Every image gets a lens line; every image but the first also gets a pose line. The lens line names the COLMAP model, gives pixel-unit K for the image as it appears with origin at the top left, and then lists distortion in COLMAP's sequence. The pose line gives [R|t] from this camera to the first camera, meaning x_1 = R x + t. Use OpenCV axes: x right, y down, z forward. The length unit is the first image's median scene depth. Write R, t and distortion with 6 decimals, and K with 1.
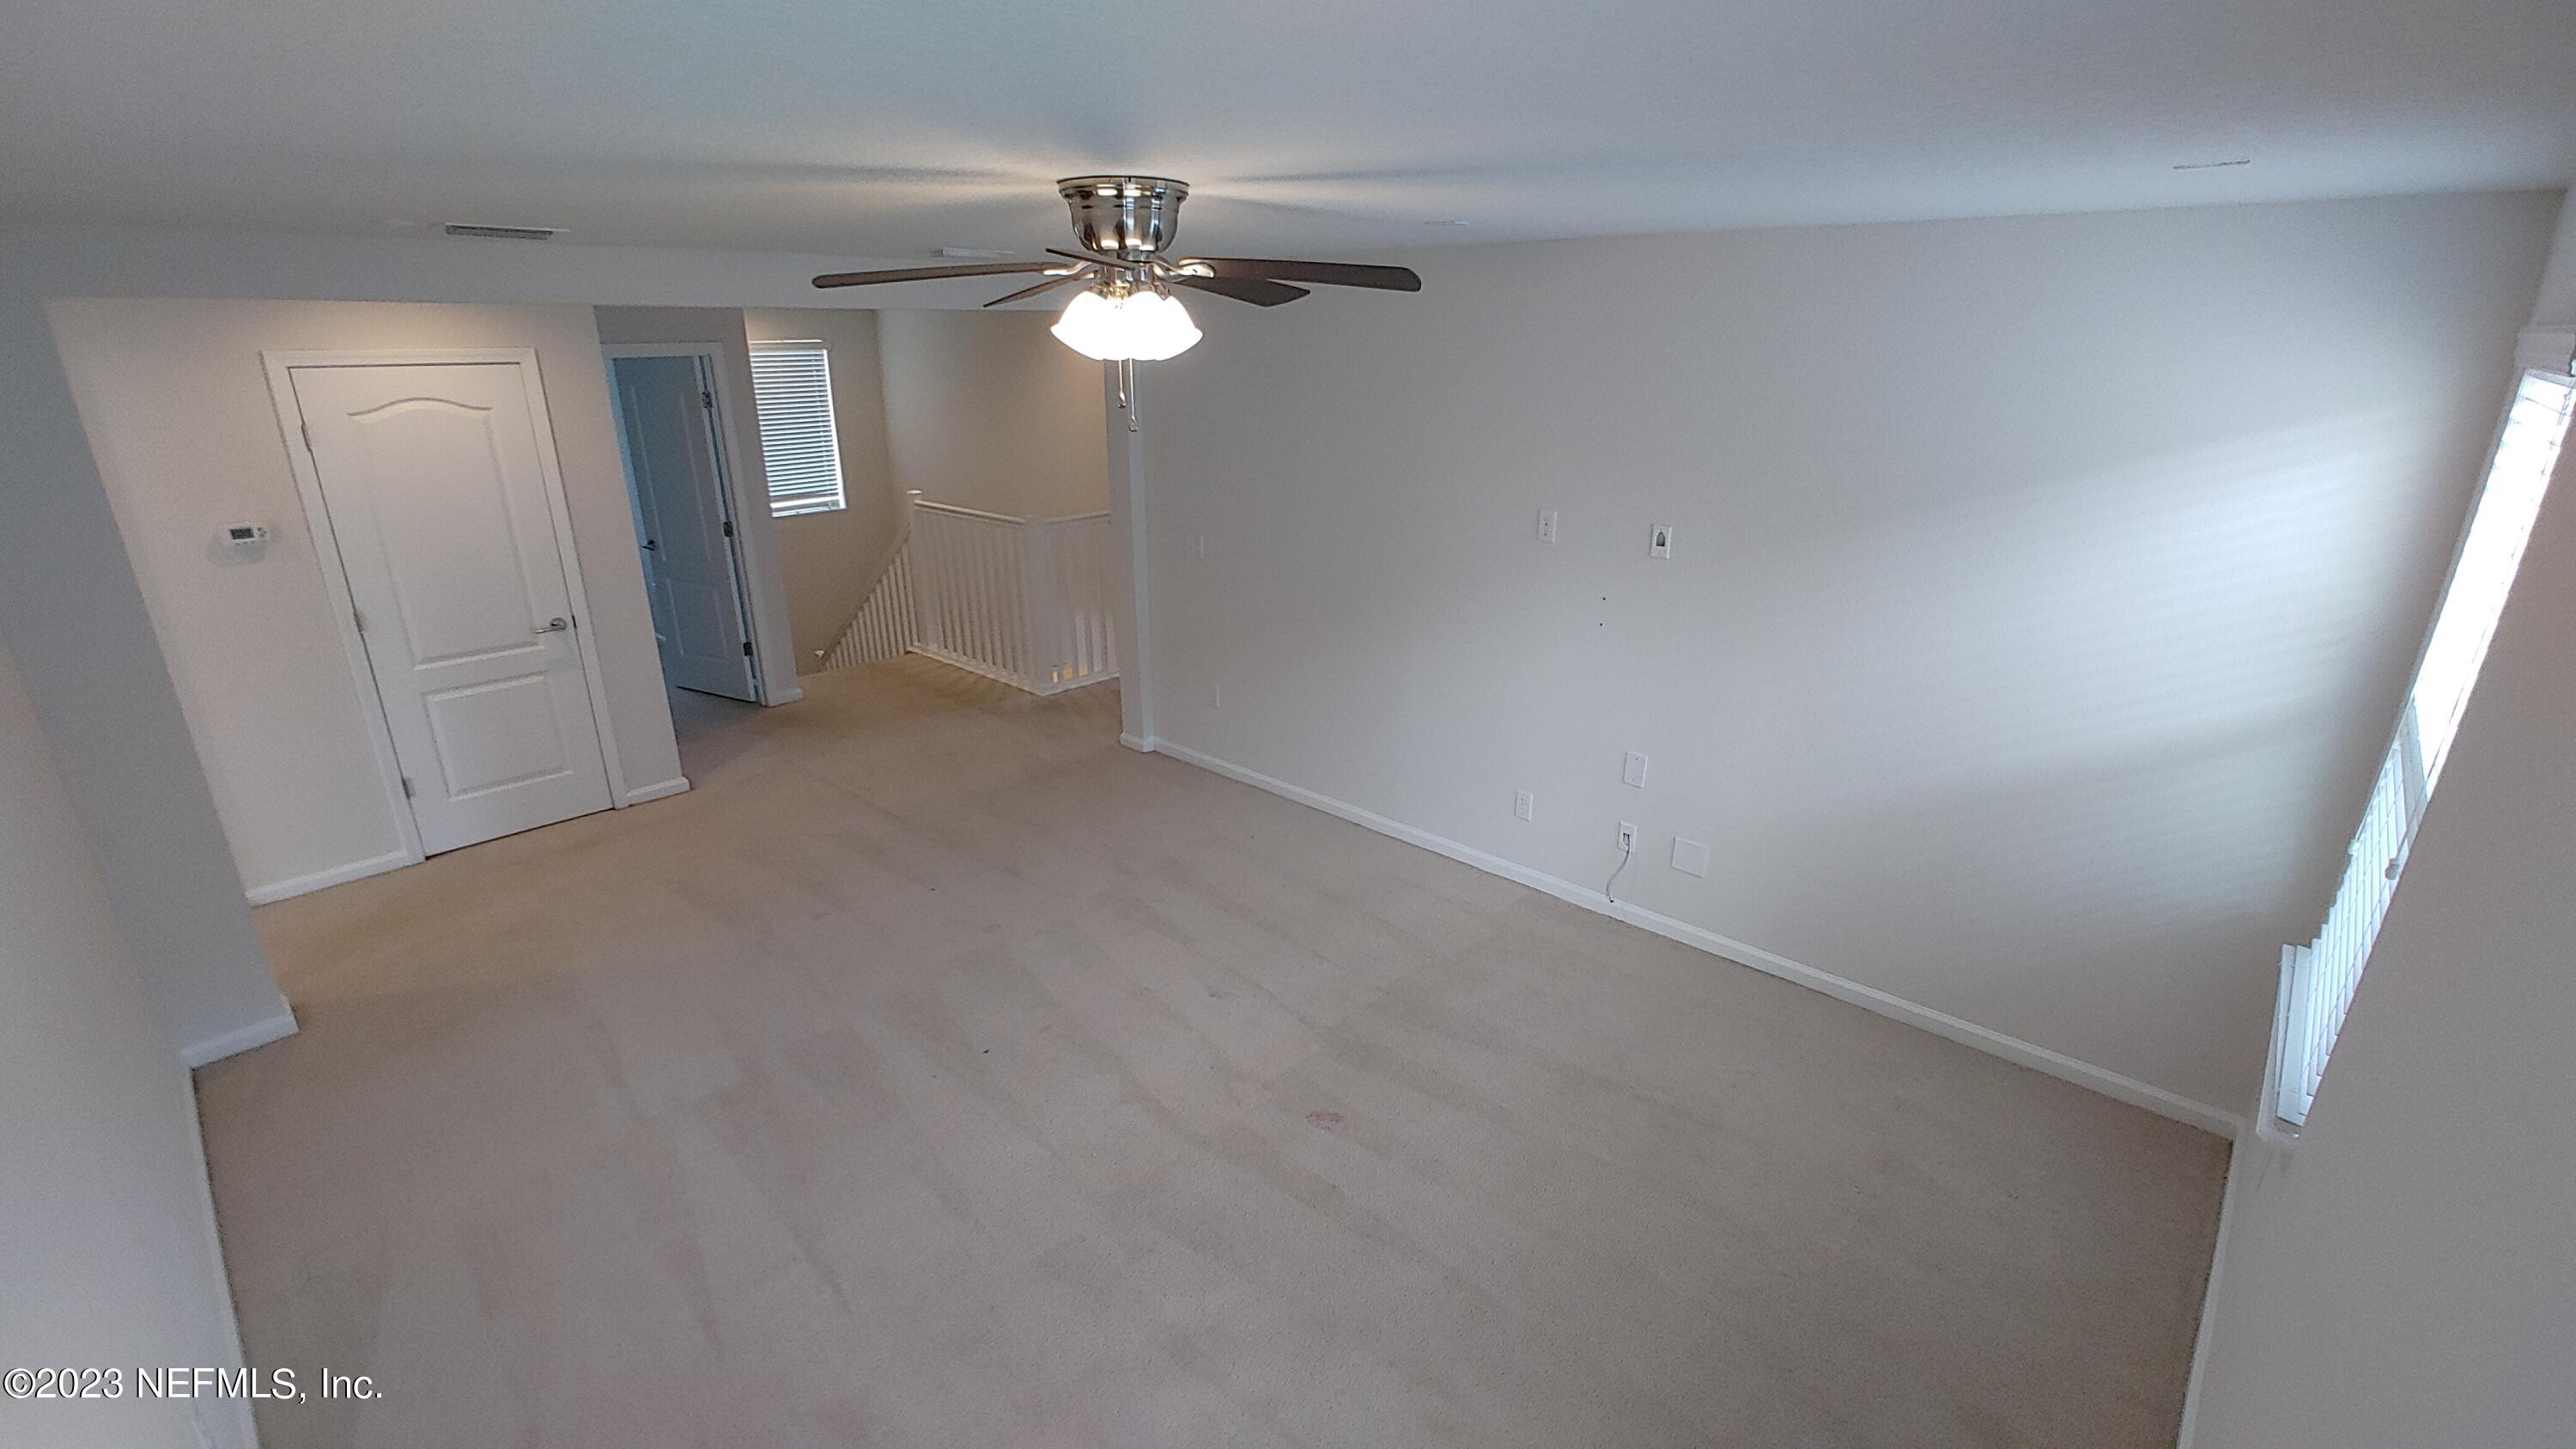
lens RADIAL K [[1109.6, 0, 1286.1], [0, 1109.6, 734.3], [0, 0, 1]] dist [-0.017663, 0.003312]
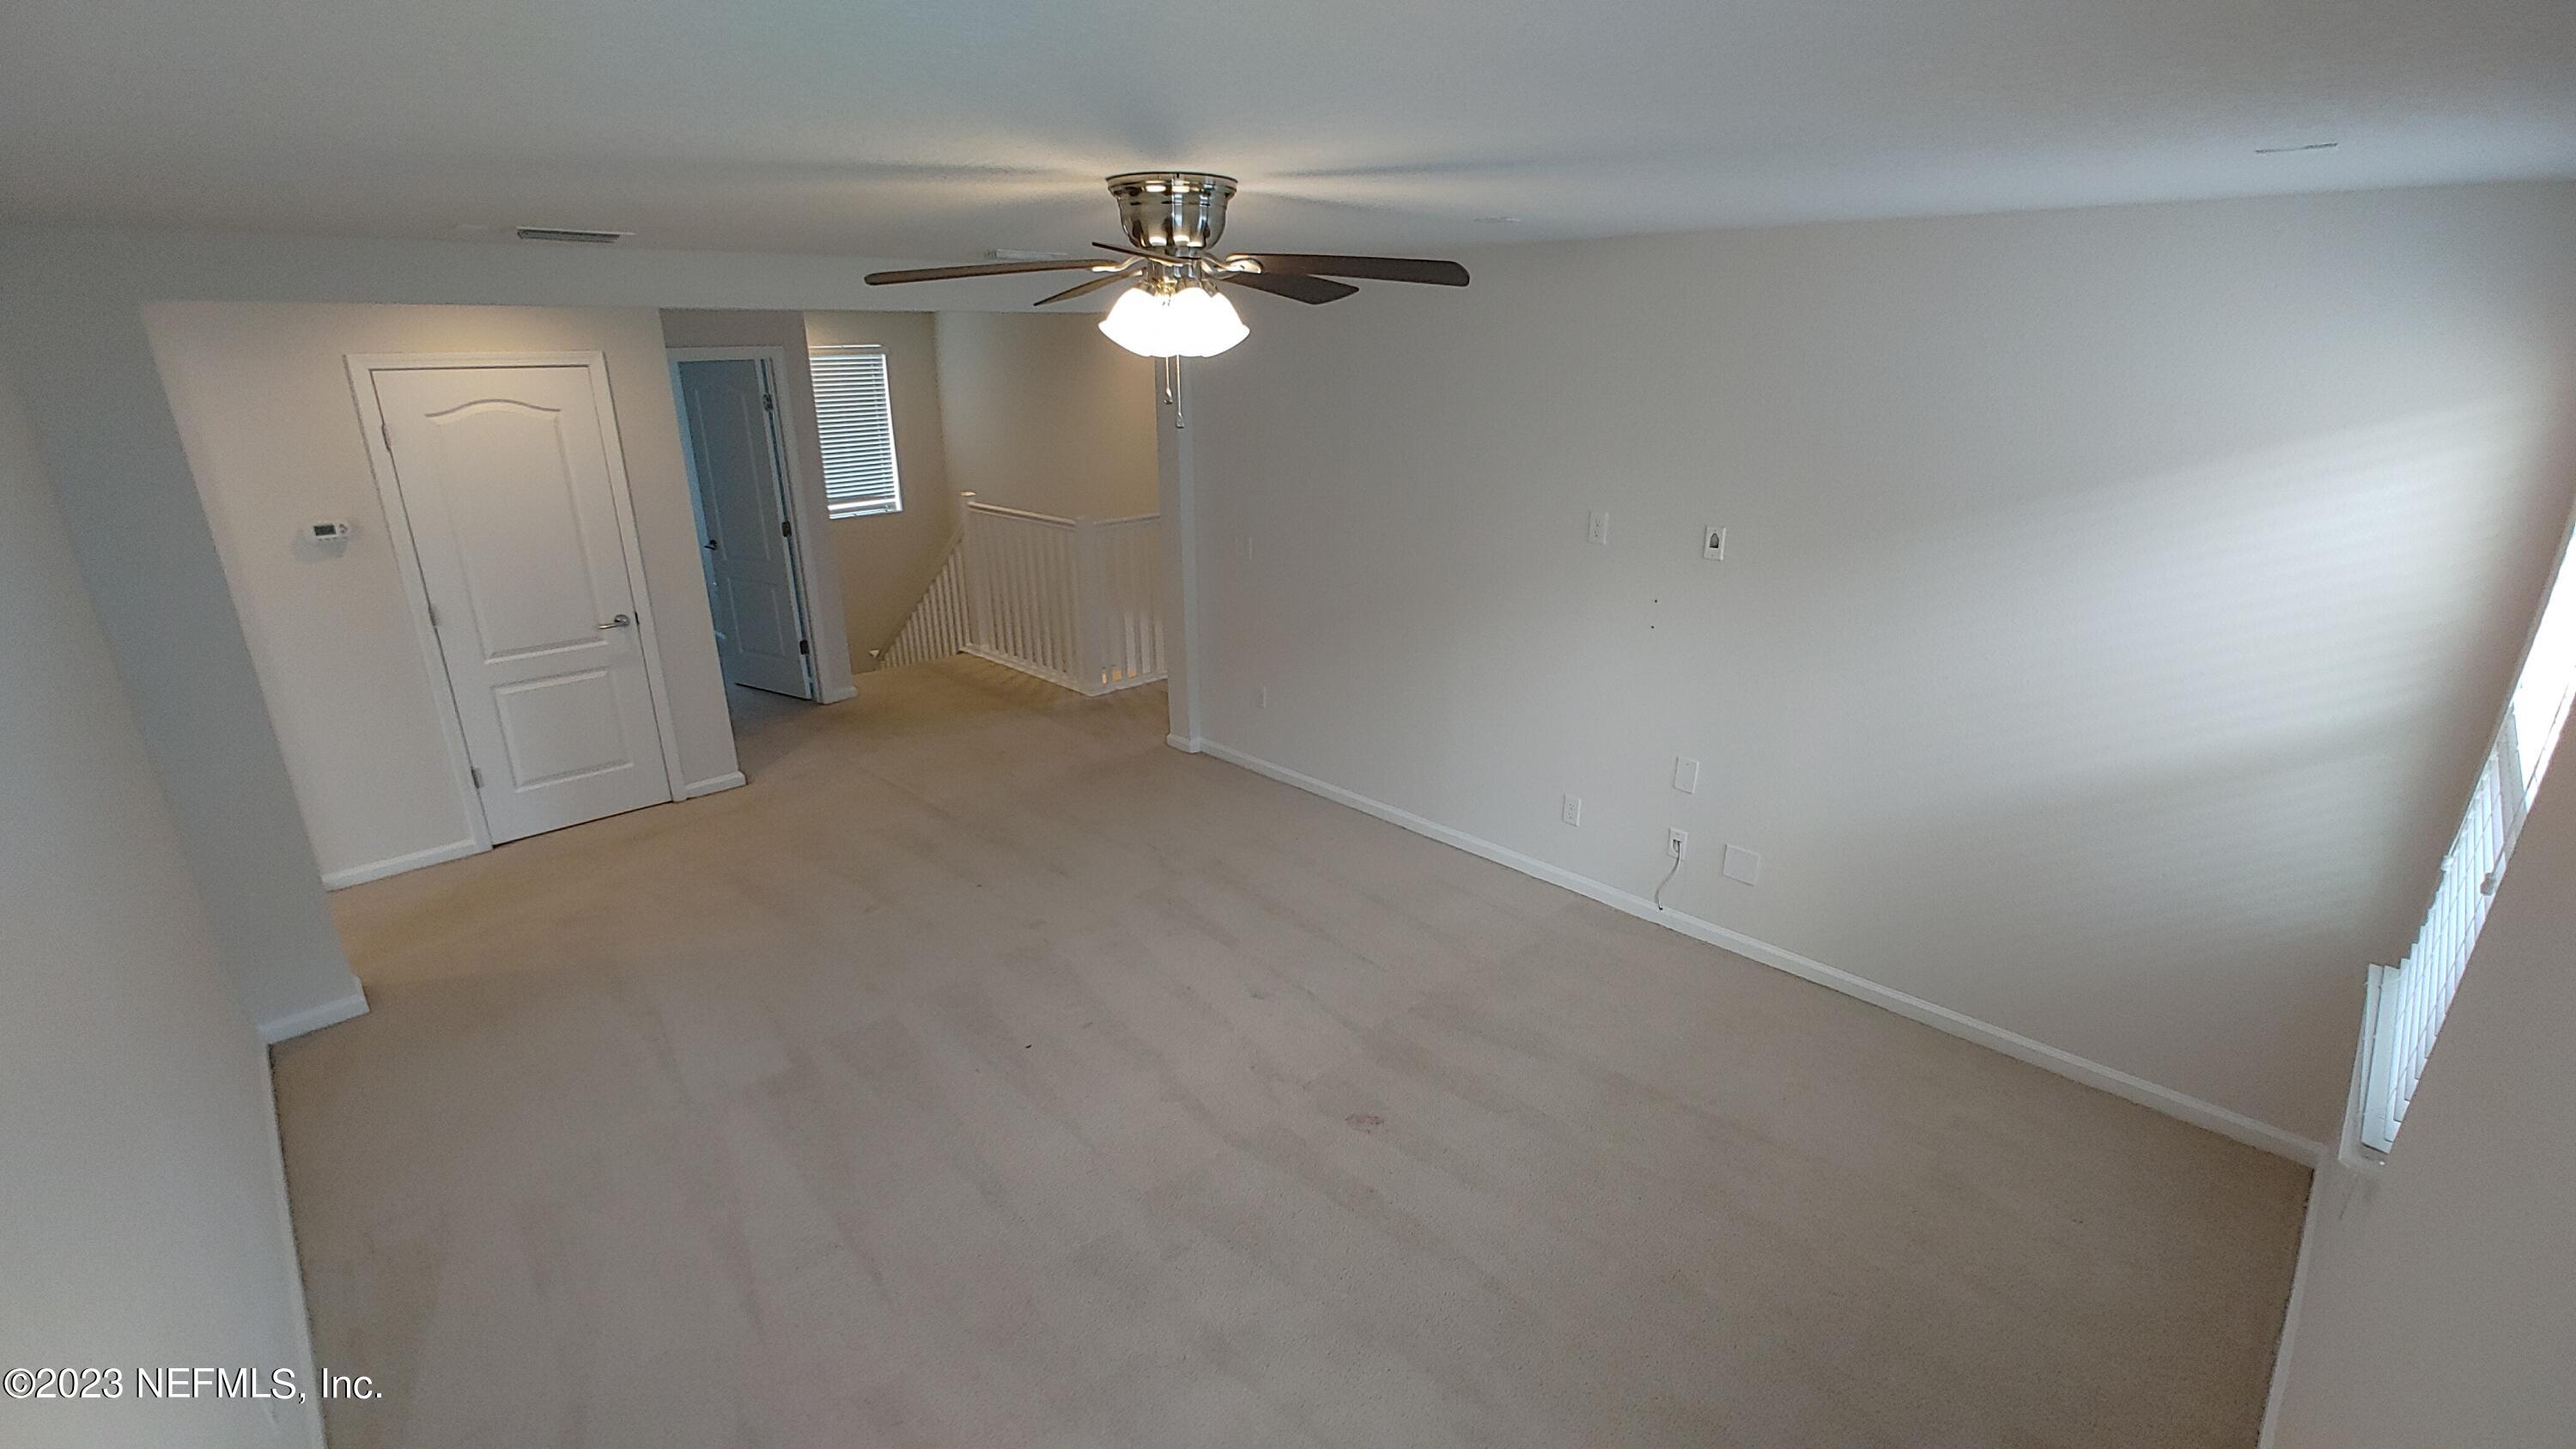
lens RADIAL K [[1109.7, 0, 1286.9], [0, 1109.7, 733.9], [0, 0, 1]] dist [-0.014531, 0.000526]
pose [[0.999000, 0.011330, -0.043243, 0.003993], [-0.011546, 0.999922, -0.004733, 0.004995], [0.043186, 0.005228, 0.999053, 0.003417]]
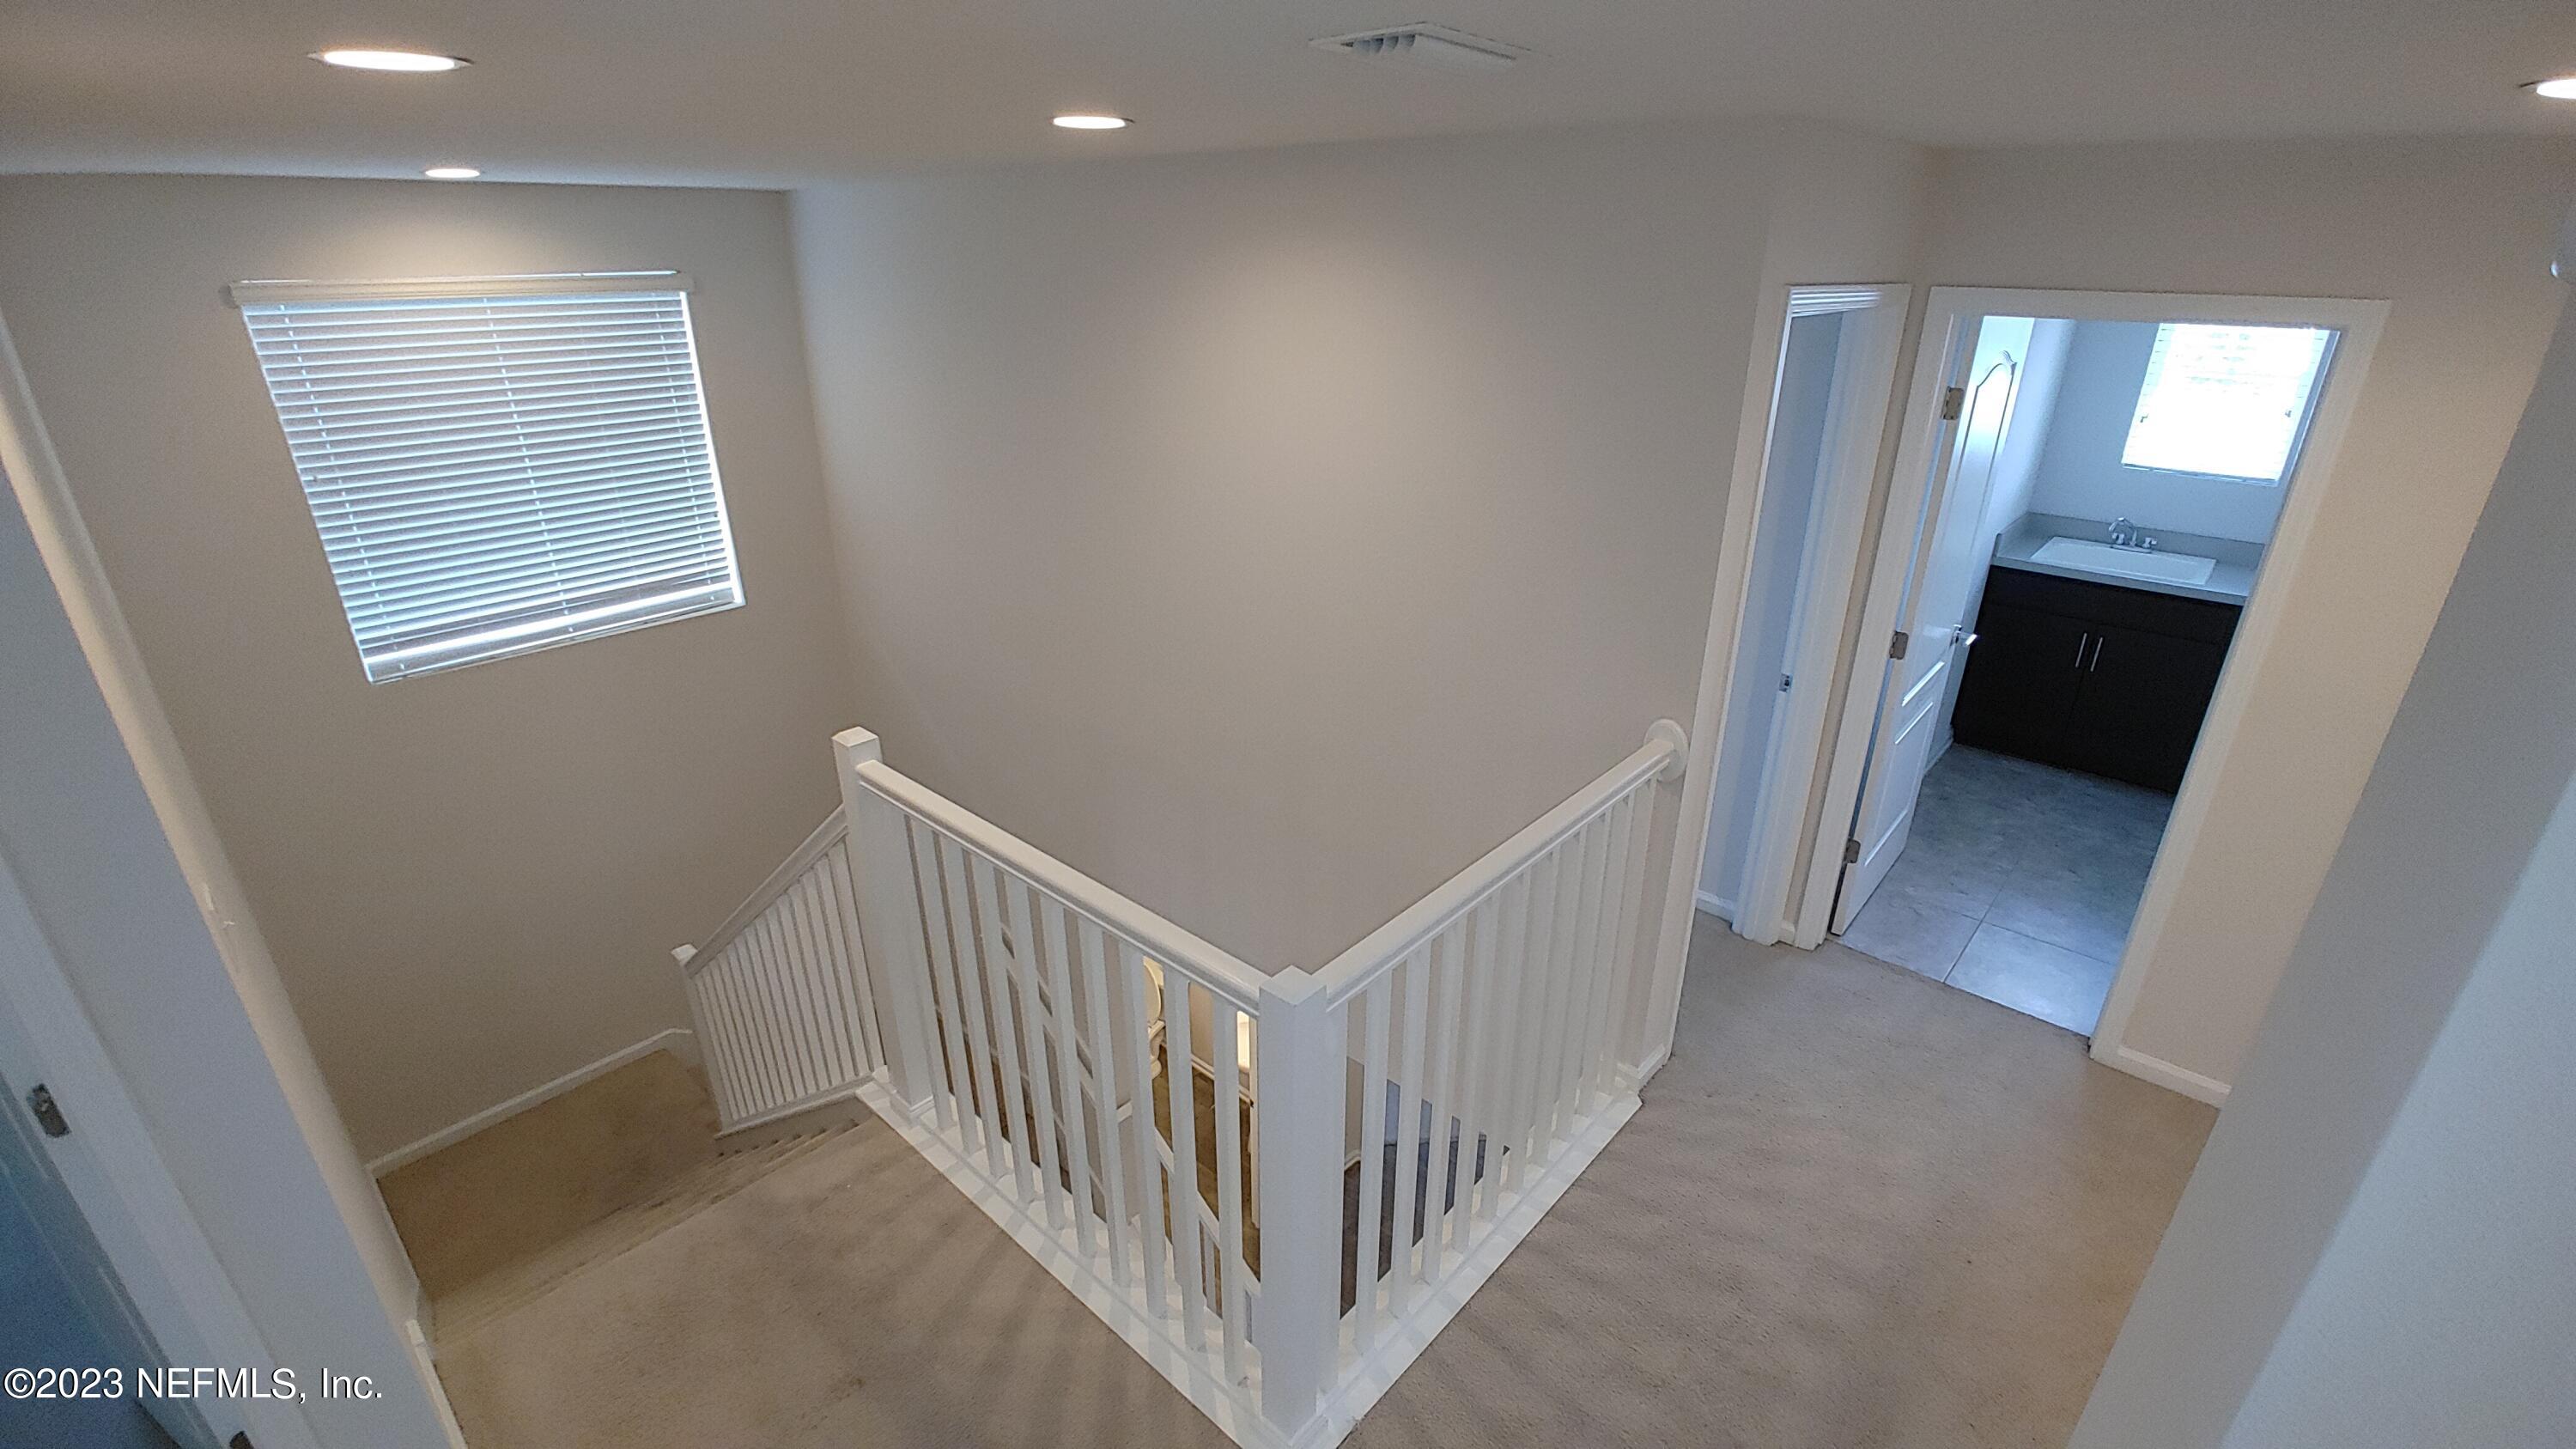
lens RADIAL K [[1109.6, 0, 1286.1], [0, 1109.6, 734.3], [0, 0, 1]] dist [-0.017663, 0.003312]
pose [[0.999912, -0.012597, 0.004220, -0.514693], [0.012250, 0.997175, 0.074102, -0.622481], [-0.005142, -0.074043, 0.997242, 1.666114]]
